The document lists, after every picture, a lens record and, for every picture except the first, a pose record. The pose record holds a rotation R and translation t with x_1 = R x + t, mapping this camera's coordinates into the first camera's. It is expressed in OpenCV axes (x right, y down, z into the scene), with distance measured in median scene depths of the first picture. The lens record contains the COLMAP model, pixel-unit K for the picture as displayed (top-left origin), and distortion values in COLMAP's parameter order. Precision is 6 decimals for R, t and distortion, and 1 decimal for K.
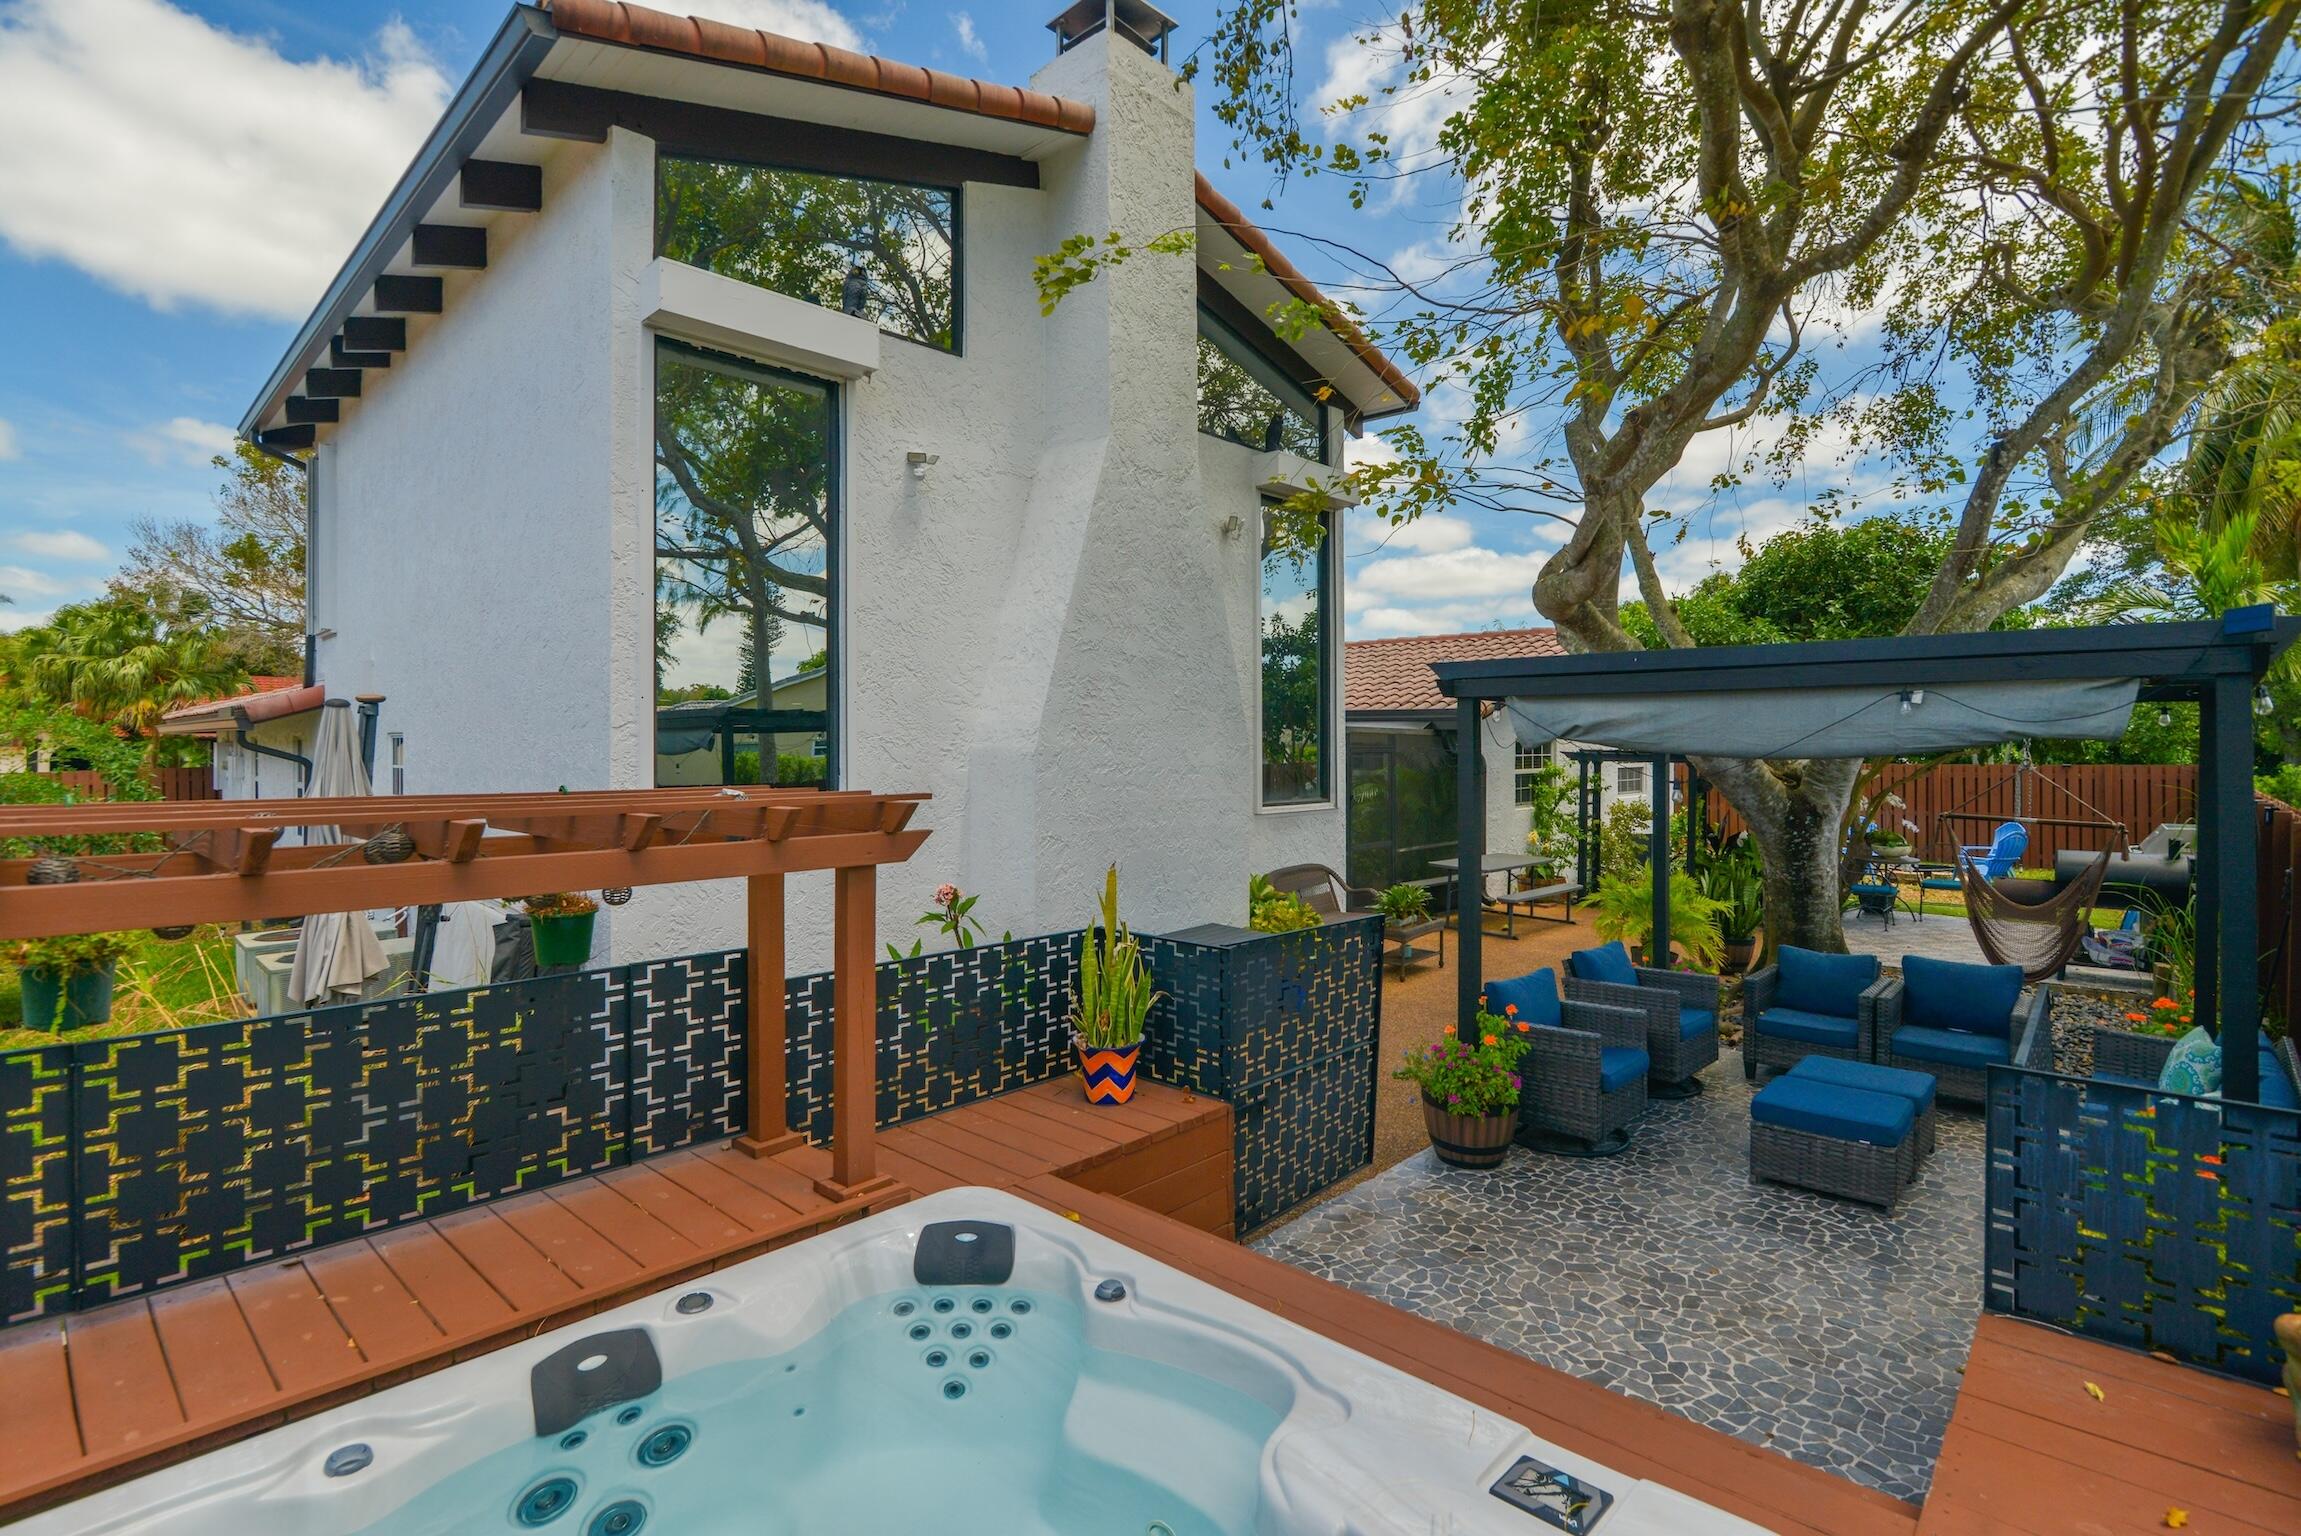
lens RADIAL K [[1099.9, 0, 1147.0], [0, 1099.9, 760.7], [0, 0, 1]] dist [-0.013663, 0.000337]
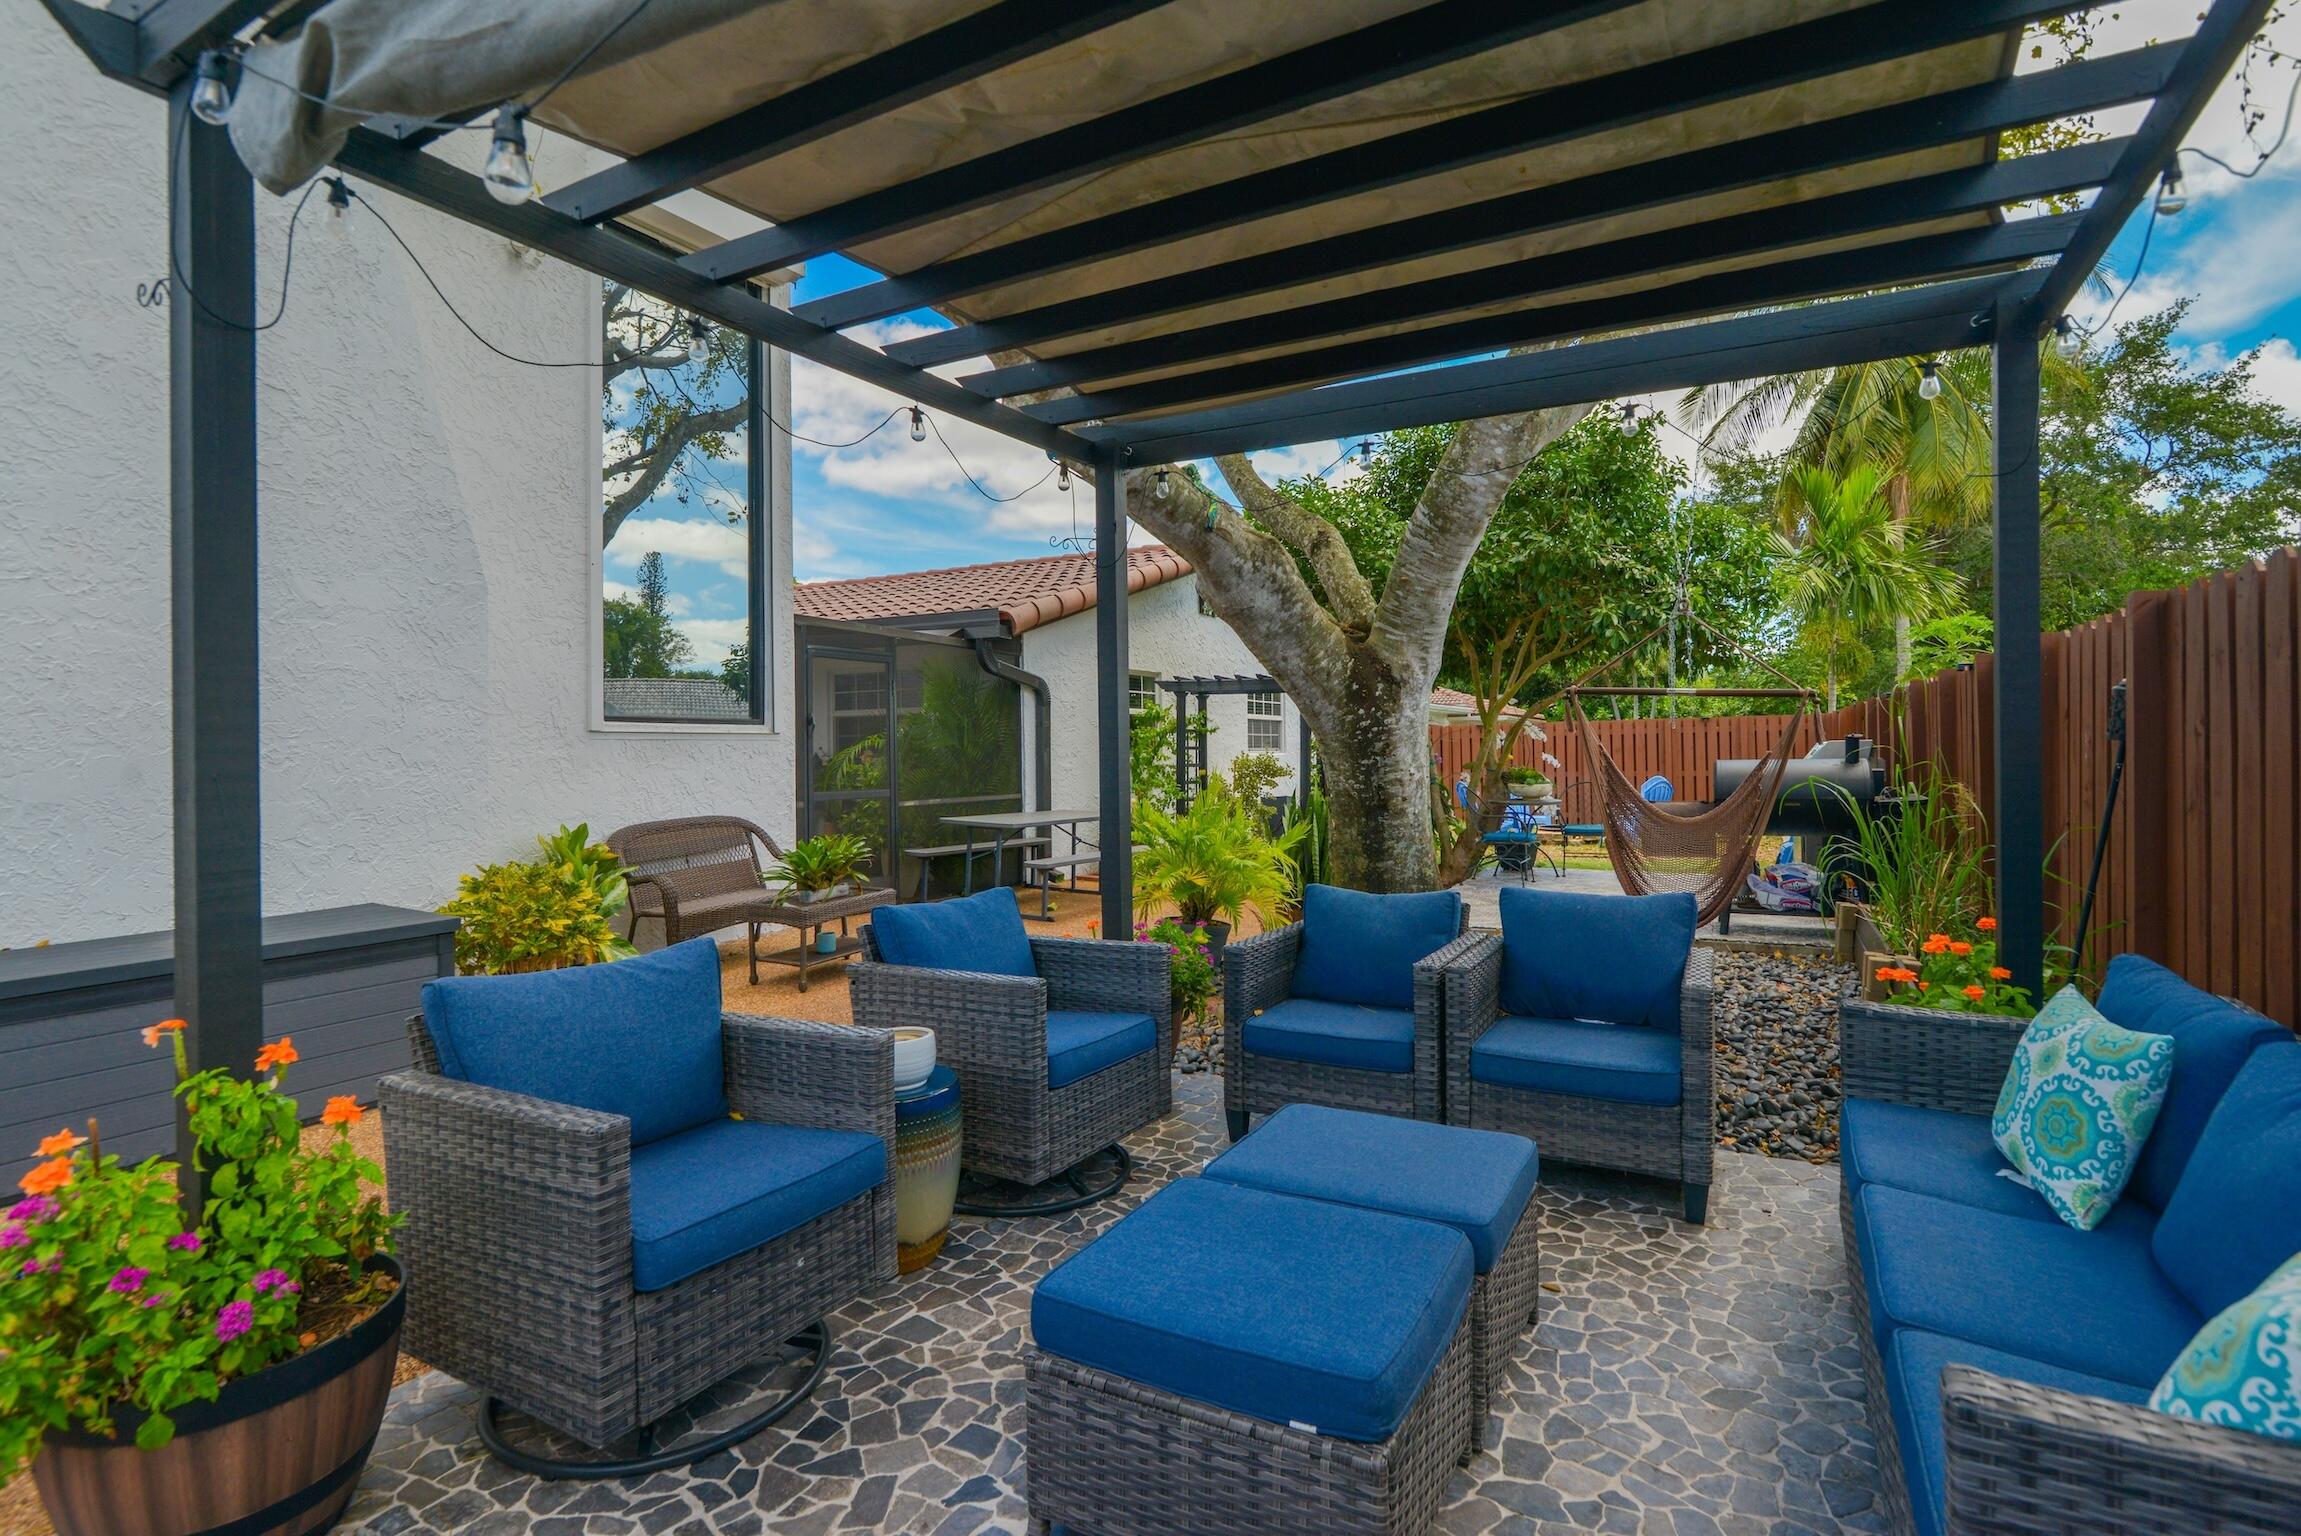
lens RADIAL K [[1099.9, 0, 1157.5], [0, 1099.9, 763.1], [0, 0, 1]] dist [-0.013663, 0.000337]
pose [[0.969461, -0.012828, 0.244910, 0.289311], [0.015399, 0.999845, -0.008585, 0.086857], [-0.244762, 0.012095, 0.969508, 0.376420]]
